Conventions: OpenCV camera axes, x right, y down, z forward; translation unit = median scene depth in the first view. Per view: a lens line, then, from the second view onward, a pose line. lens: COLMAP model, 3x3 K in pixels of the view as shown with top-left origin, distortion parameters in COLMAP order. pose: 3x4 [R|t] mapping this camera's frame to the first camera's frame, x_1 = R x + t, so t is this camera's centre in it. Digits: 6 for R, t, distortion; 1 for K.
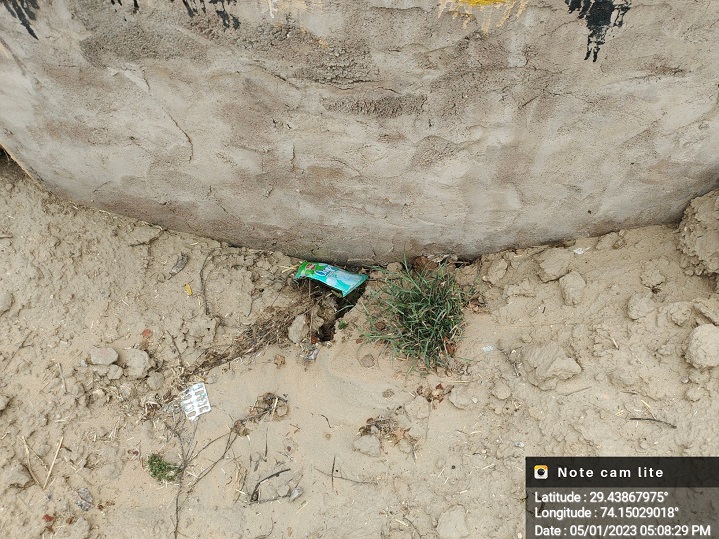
lens RADIAL K [[544.8, 0, 360.6], [0, 544.8, 267.8], [0, 0, 1]] dist [0.050116, -0.010666]
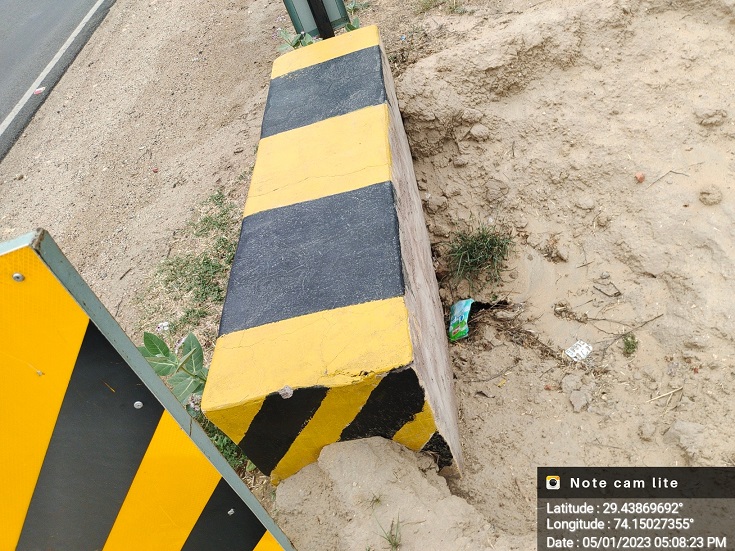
lens RADIAL K [[556.9, 0, 368.6], [0, 556.9, 275.2], [0, 0, 1]] dist [0.050116, -0.010666]
pose [[-0.133828, -0.628183, 0.766470, -1.290897], [0.965556, 0.091498, 0.243579, -0.703699], [-0.223143, 0.772667, 0.594301, 0.087614]]
